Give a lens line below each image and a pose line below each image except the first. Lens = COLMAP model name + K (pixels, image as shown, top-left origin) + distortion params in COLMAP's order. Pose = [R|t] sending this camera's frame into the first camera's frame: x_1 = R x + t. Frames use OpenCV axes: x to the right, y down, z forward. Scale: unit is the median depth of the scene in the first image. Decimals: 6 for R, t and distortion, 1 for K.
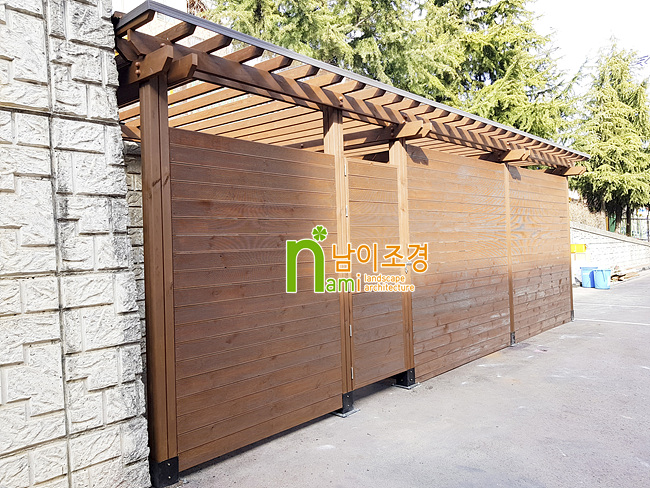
lens RADIAL K [[510.6, 0, 326.3], [0, 510.6, 237.8], [0, 0, 1]] dist [0.030518, -0.061097]
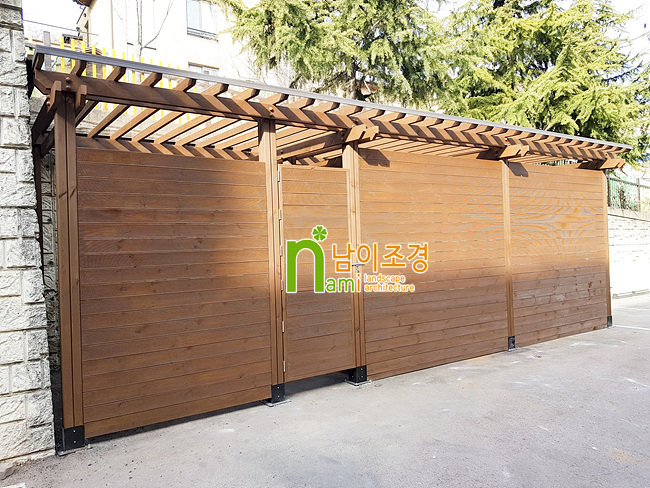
lens RADIAL K [[510.6, 0, 325.0], [0, 510.6, 241.2], [0, 0, 1]] dist [0.030518, -0.061097]
pose [[0.973995, -0.000434, -0.226570, 0.440622], [0.003074, 0.999931, 0.011297, -0.009640], [0.226549, -0.011700, 0.973929, -0.019291]]
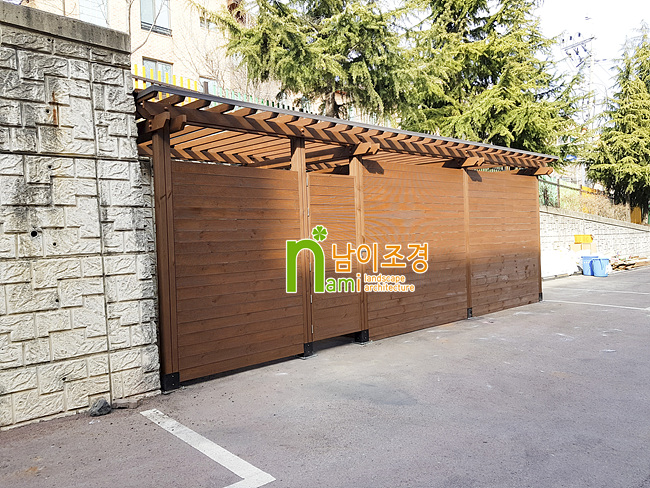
lens RADIAL K [[510.6, 0, 330.7], [0, 510.6, 243.9], [0, 0, 1]] dist [0.030518, -0.061097]
pose [[0.995931, -0.000938, -0.090120, 0.263975], [0.003598, 0.999563, 0.029350, -0.007412], [0.090053, -0.029555, 0.995498, -0.424944]]
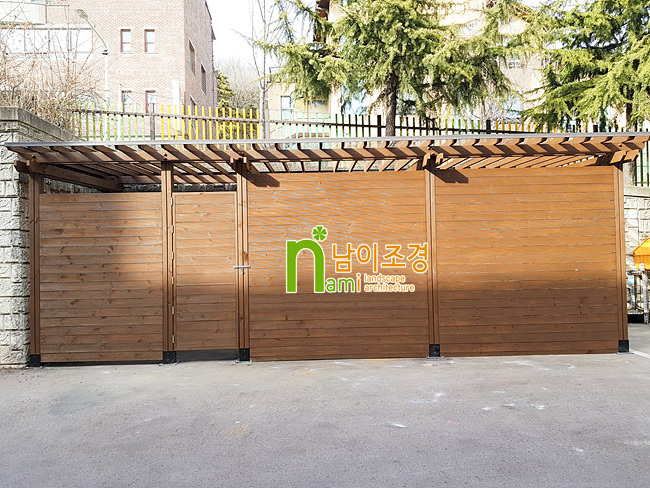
lens RADIAL K [[510.6, 0, 325.8], [0, 510.6, 239.9], [0, 0, 1]] dist [0.030518, -0.061097]
pose [[0.690348, 0.002938, -0.723471, 1.673513], [0.005867, 0.999936, 0.009659, -0.039466], [0.723453, -0.010913, 0.690287, 0.349824]]
